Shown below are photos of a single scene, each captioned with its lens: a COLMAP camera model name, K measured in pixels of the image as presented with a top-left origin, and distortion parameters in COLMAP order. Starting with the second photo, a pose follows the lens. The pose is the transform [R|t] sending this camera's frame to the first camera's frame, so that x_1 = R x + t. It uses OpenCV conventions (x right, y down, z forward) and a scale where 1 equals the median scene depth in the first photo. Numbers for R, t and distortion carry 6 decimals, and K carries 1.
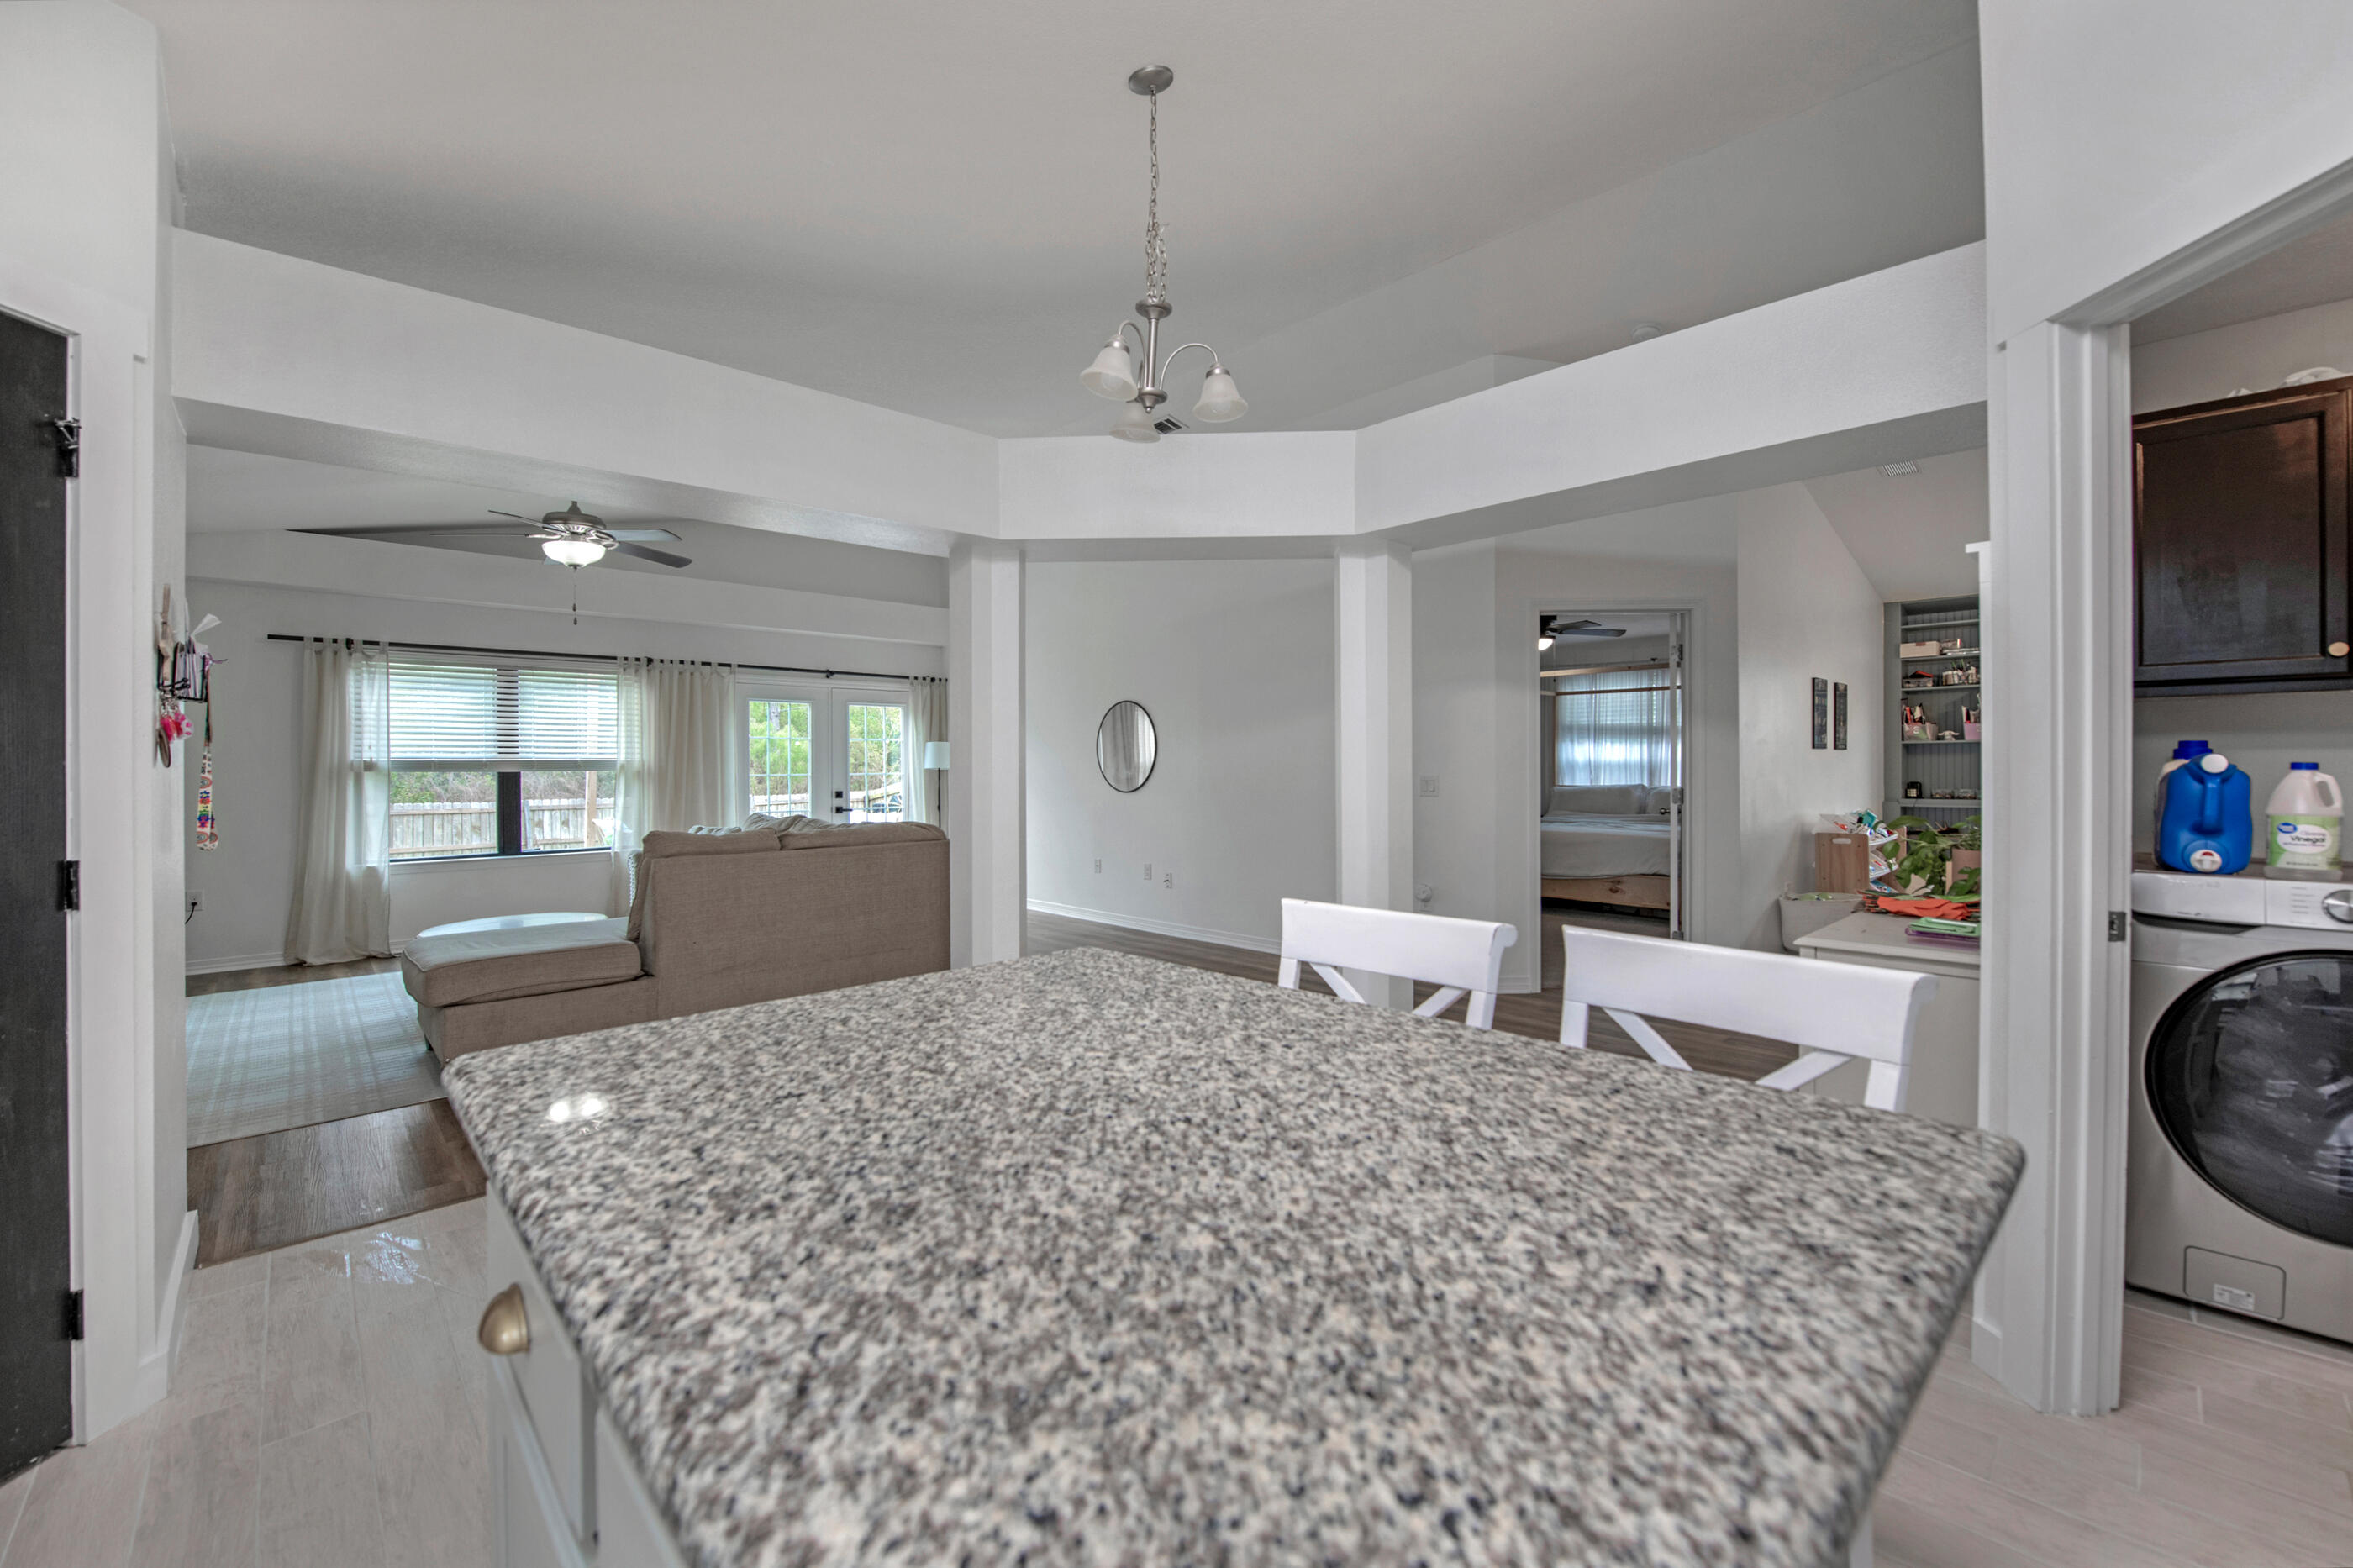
lens RADIAL K [[941.1, 0, 1209.3], [0, 941.1, 769.2], [0, 0, 1]] dist [-0.015359, -0.000701]
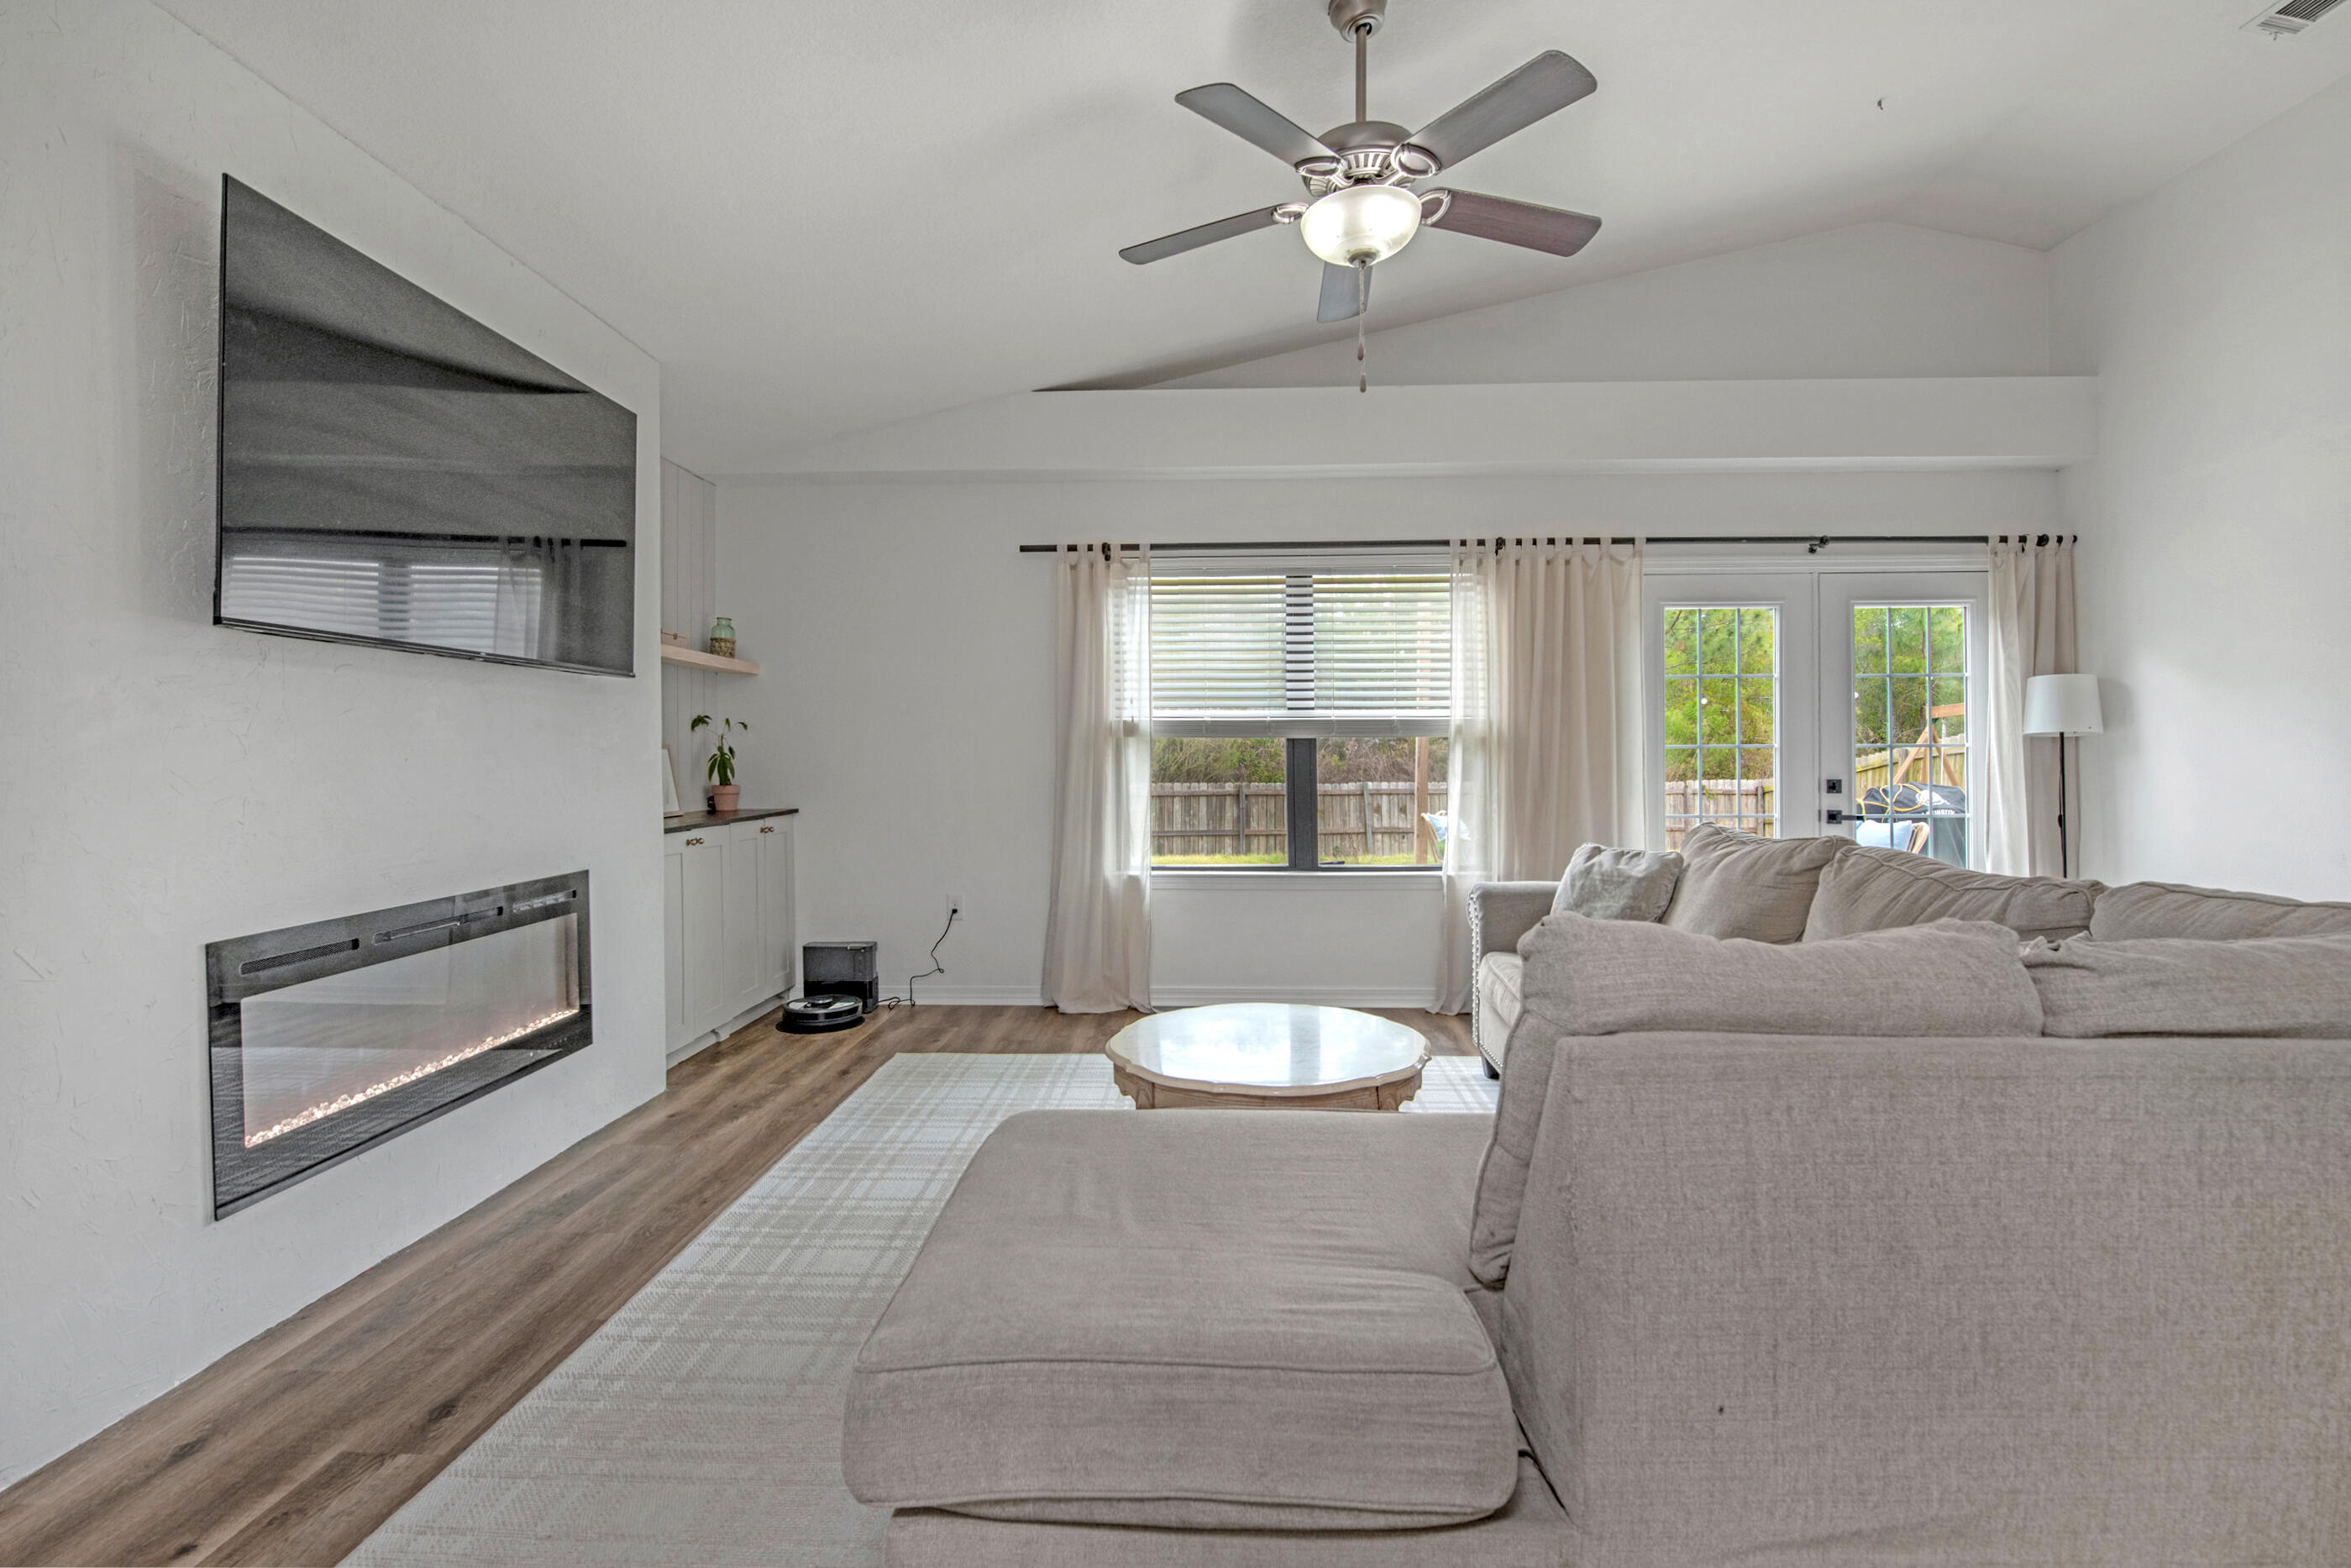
lens RADIAL K [[1059.8, 0, 1197.2], [0, 1059.8, 747.1], [0, 0, 1]] dist [-0.020353, -0.001735]
pose [[0.693714, -0.004627, -0.720236, -0.265997], [0.000329, 0.999981, -0.006107, 0.012527], [0.720250, 0.003999, 0.693703, 0.426033]]
